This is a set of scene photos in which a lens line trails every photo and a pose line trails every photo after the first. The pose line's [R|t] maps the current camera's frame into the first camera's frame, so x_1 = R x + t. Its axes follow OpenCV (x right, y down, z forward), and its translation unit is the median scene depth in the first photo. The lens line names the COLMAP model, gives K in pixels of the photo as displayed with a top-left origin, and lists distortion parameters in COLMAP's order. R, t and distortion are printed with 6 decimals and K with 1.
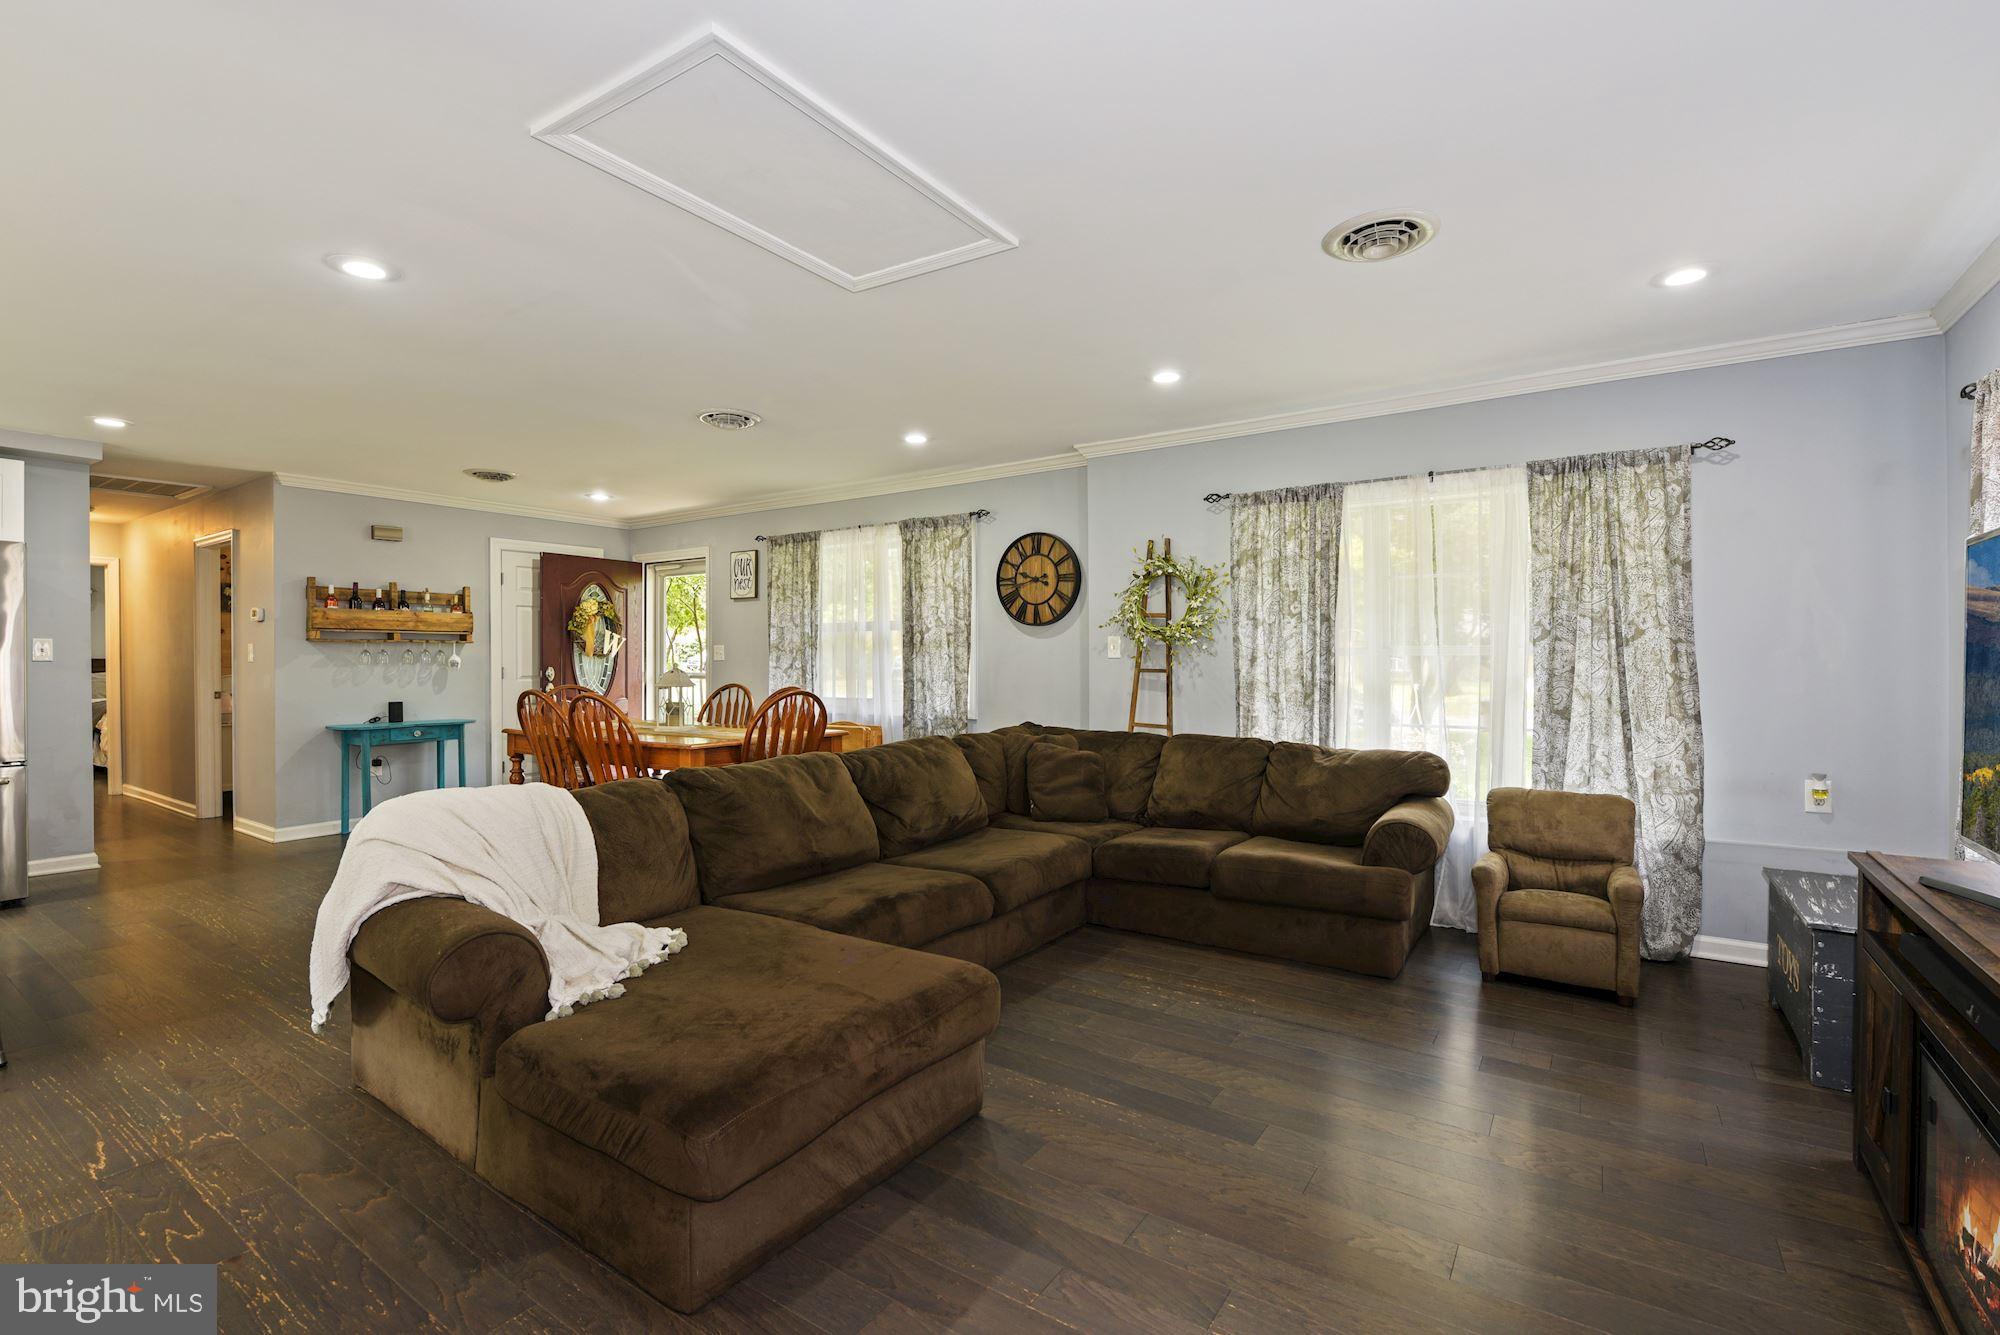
lens RADIAL K [[884.2, 0, 1012.4], [0, 884.2, 661.7], [0, 0, 1]] dist [-0.009766, -0.003016]
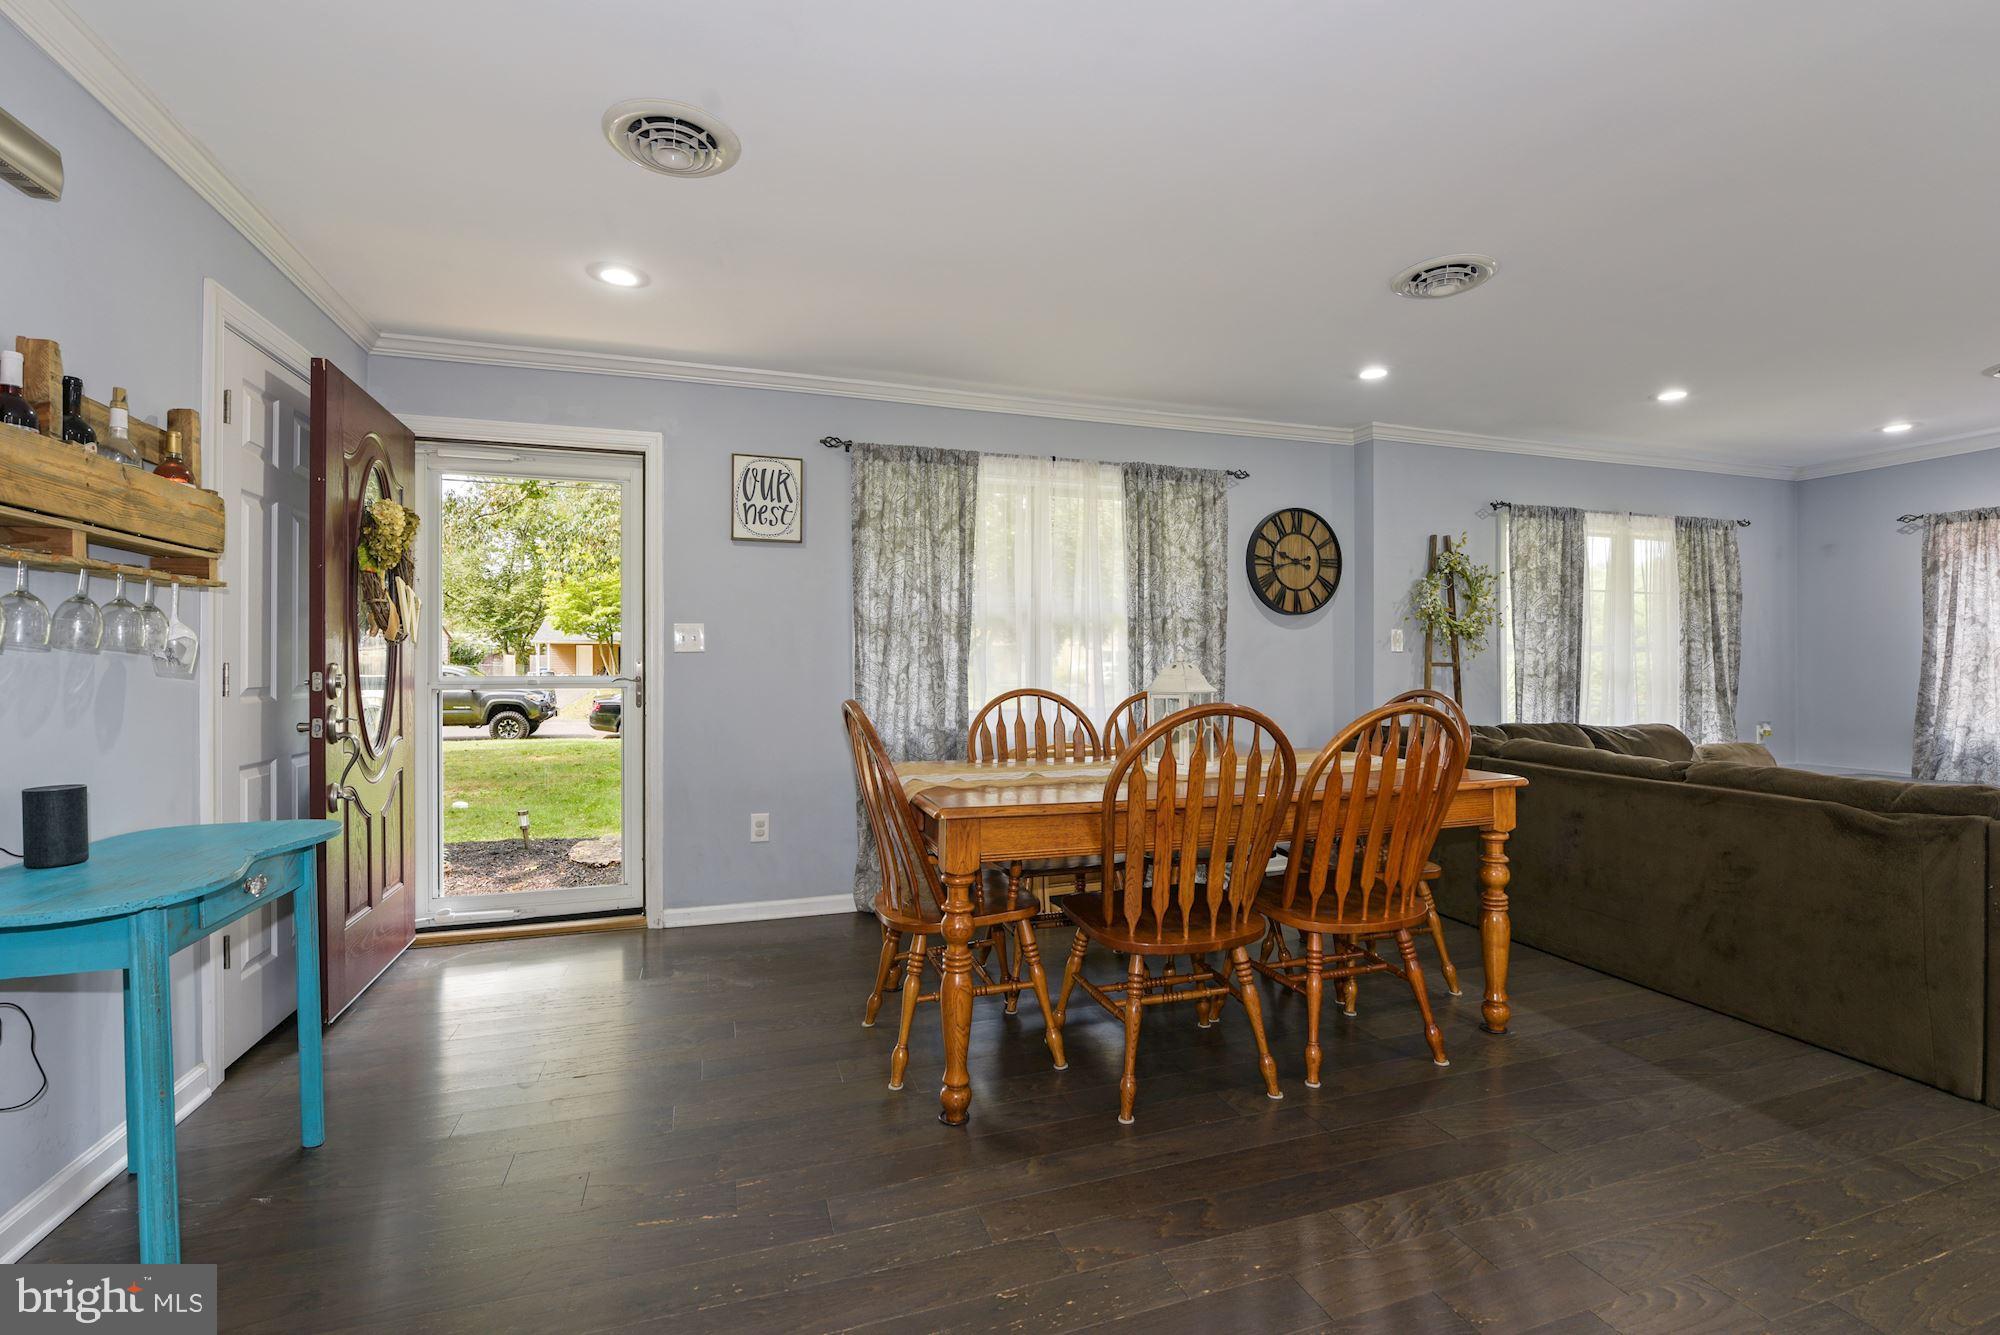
lens RADIAL K [[884.2, 0, 1021.2], [0, 884.2, 663.4], [0, 0, 1]] dist [-0.009766, -0.003016]
pose [[0.610048, 0.002867, 0.792359, -0.782591], [0.002376, 0.999982, -0.005448, 0.011000], [-0.792361, 0.005206, 0.610030, 0.642972]]
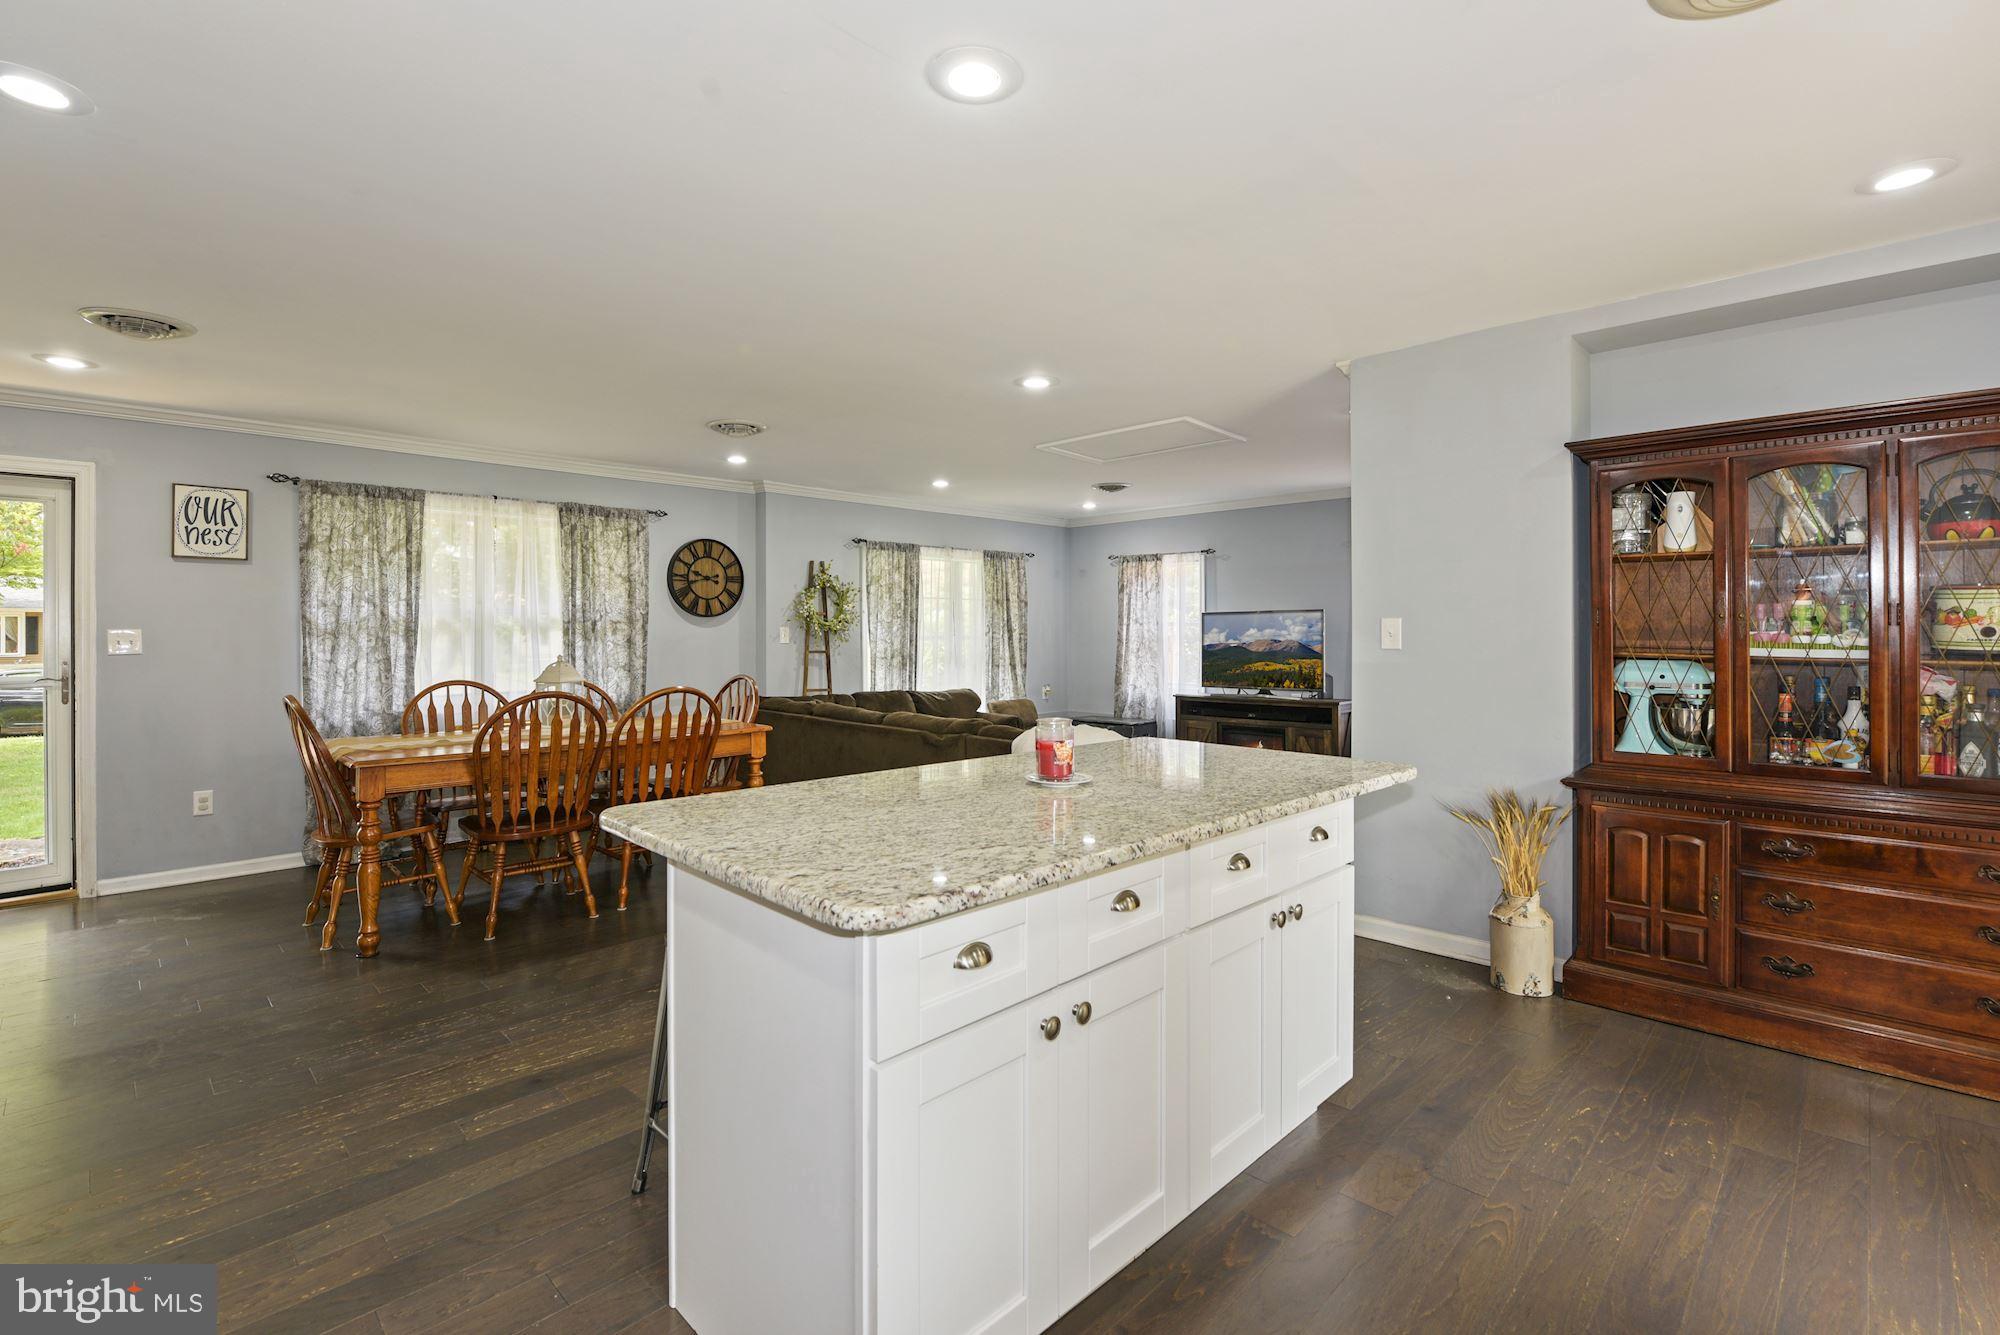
lens RADIAL K [[884.2, 0, 1009.3], [0, 884.2, 632.9], [0, 0, 1]] dist [-0.009766, -0.003016]
pose [[0.186020, 0.001475, 0.982545, -1.006669], [0.007142, 0.999970, -0.002853, -0.012086], [-0.982520, 0.007548, 0.186004, 0.355622]]
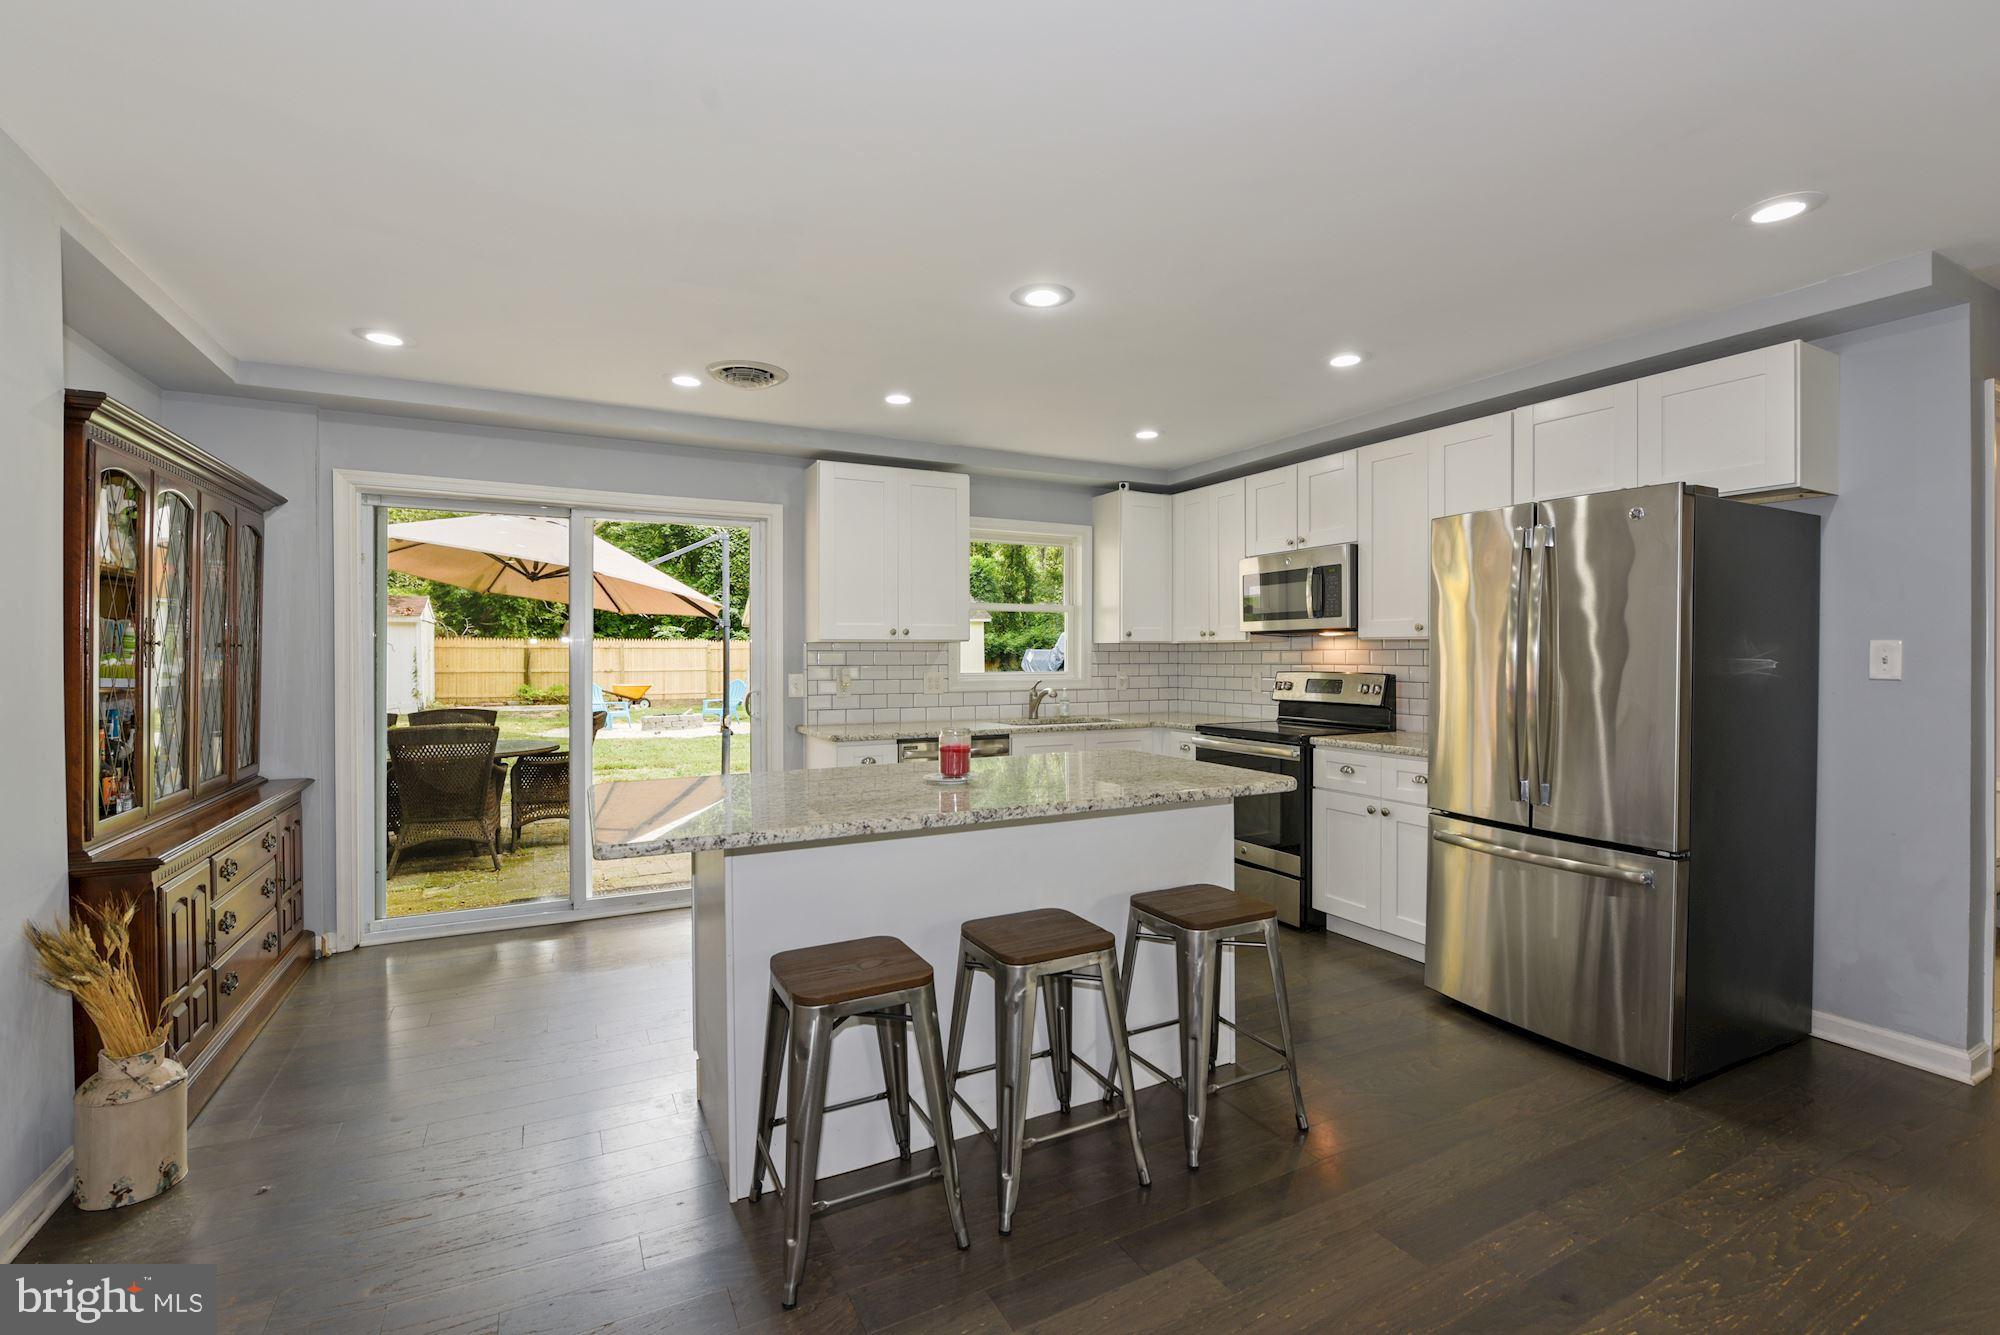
lens RADIAL K [[884.2, 0, 1005.6], [0, 884.2, 656.0], [0, 0, 1]] dist [-0.009766, -0.003016]
pose [[-0.481215, 0.008950, -0.876557, -0.283576], [0.001025, 0.999953, 0.009648, -0.017477], [0.876602, 0.003745, -0.481201, 0.637920]]
